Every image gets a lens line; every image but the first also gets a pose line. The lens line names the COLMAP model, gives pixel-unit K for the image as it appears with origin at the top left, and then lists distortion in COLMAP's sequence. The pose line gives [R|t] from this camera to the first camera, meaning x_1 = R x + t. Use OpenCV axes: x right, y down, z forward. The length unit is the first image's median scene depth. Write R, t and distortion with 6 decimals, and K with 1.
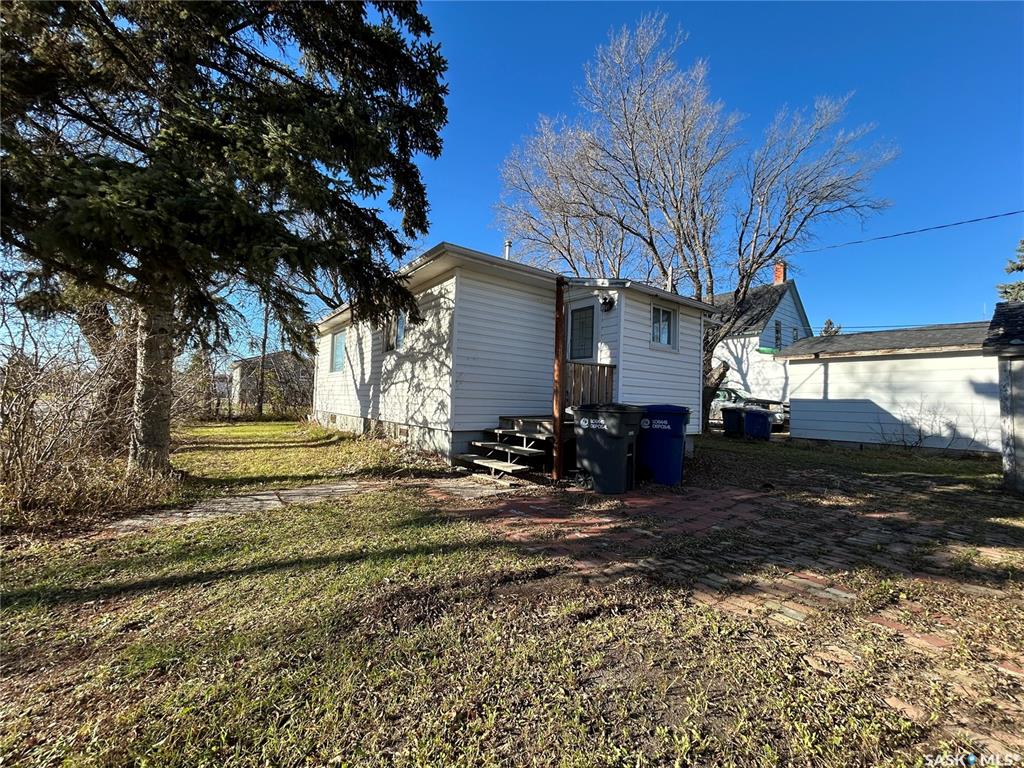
lens RADIAL K [[410.6, 0, 512.0], [0, 410.6, 384.0], [0, 0, 1]] dist [0.001853, 0.000610]
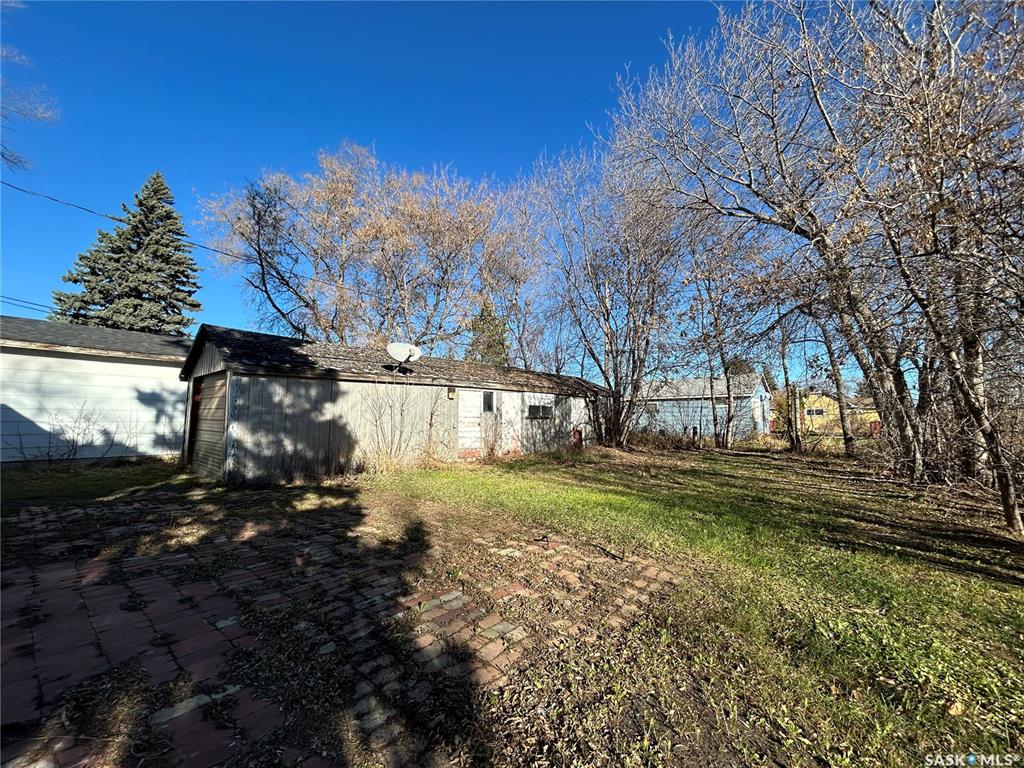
lens RADIAL K [[410.6, 0, 512.0], [0, 410.6, 384.0], [0, 0, 1]] dist [0.001853, 0.000610]
pose [[-0.213117, 0.061482, 0.975090, -0.108230], [-0.054628, 0.995707, -0.074722, 0.008528], [-0.975498, -0.069191, -0.208843, 0.372346]]
